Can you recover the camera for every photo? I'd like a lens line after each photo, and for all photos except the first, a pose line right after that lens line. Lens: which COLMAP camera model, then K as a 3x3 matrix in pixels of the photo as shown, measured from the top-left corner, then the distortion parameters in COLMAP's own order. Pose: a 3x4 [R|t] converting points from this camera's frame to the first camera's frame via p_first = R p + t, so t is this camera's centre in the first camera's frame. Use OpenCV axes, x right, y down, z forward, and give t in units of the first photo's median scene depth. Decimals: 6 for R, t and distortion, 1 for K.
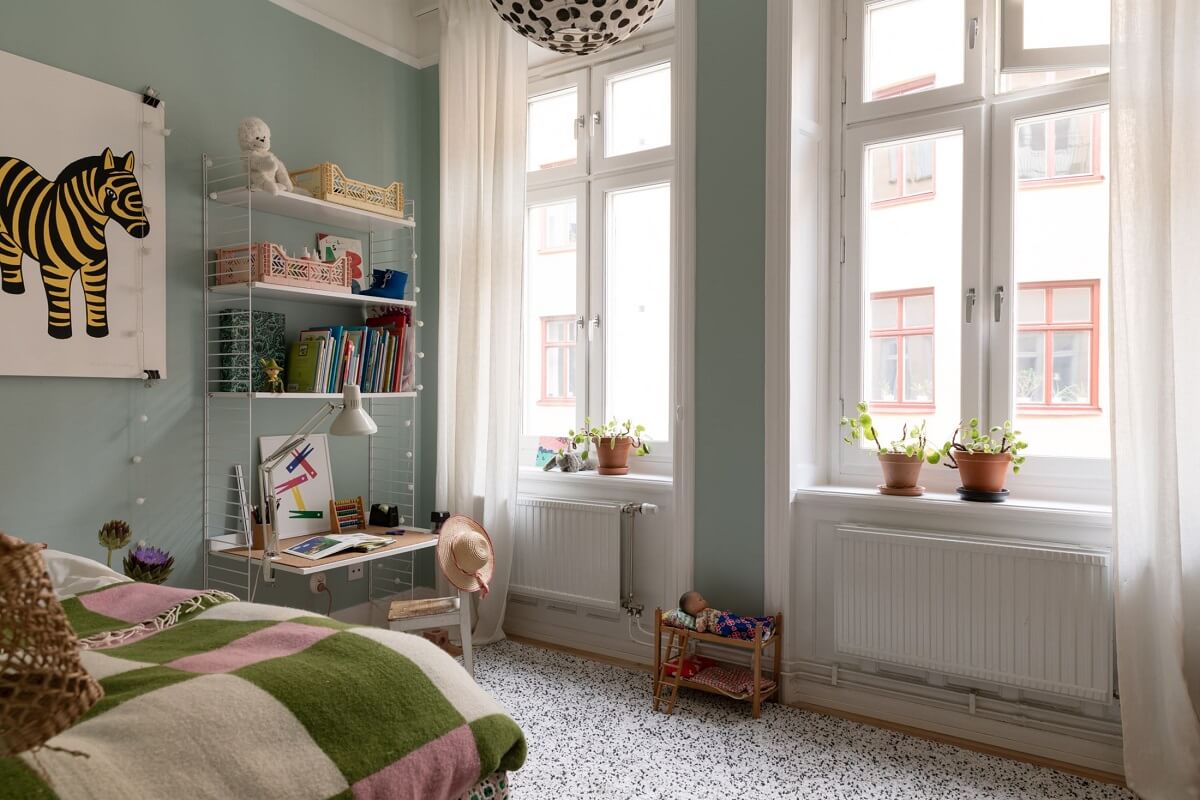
lens RADIAL K [[805.1, 0, 617.3], [0, 805.1, 401.6], [0, 0, 1]] dist [-0.000271, 0.000208]
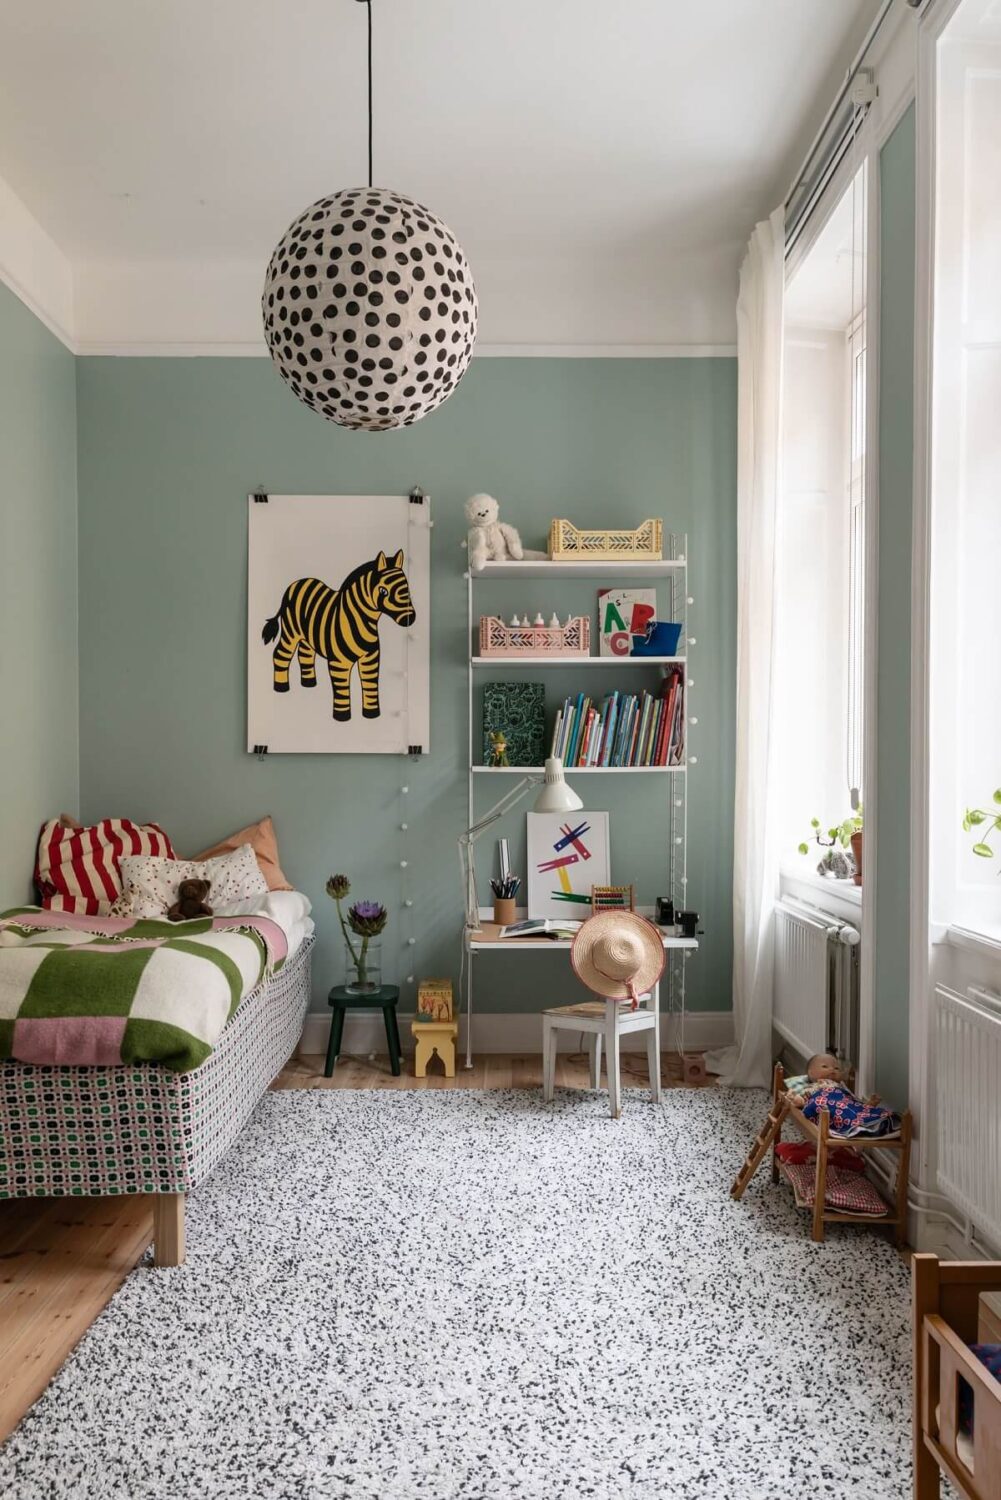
lens RADIAL K [[1213.4, 0, 496.7], [0, 1213.4, 786.1], [0, 0, 1]] dist [-0.005323, -0.003003]
pose [[0.536192, 0.015008, -0.843962, 0.881859], [-0.008042, 0.999887, 0.012671, -0.006295], [0.844058, -0.000007, 0.536253, 0.211842]]
